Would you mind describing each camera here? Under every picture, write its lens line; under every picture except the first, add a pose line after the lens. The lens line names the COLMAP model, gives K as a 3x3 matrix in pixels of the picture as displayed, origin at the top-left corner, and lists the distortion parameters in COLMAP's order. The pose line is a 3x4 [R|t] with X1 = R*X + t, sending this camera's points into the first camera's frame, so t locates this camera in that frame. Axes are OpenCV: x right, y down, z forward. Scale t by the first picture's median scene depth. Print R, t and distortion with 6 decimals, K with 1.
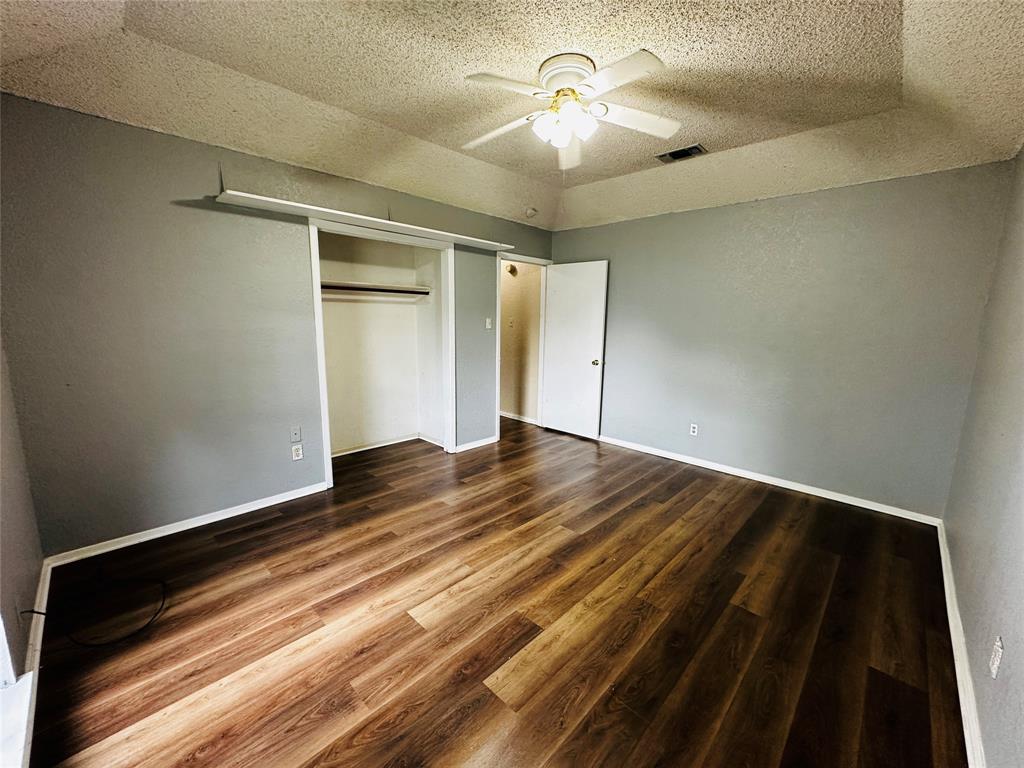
lens RADIAL K [[409.4, 0, 512.0], [0, 409.4, 384.0], [0, 0, 1]] dist [-0.015355, 0.000103]
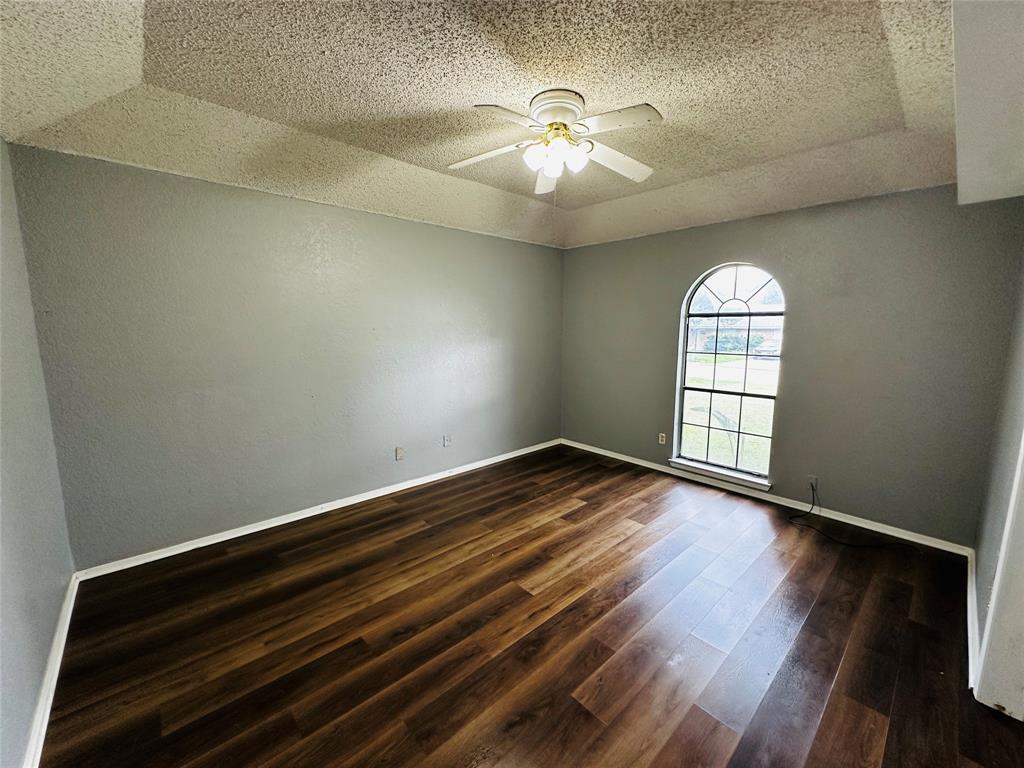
lens RADIAL K [[409.4, 0, 512.0], [0, 409.4, 384.0], [0, 0, 1]] dist [-0.015355, 0.000103]
pose [[-0.997658, -0.028661, 0.062099, 0.153471], [-0.008620, 0.953414, 0.301543, -0.380909], [-0.067848, 0.300301, -0.951428, 2.060101]]
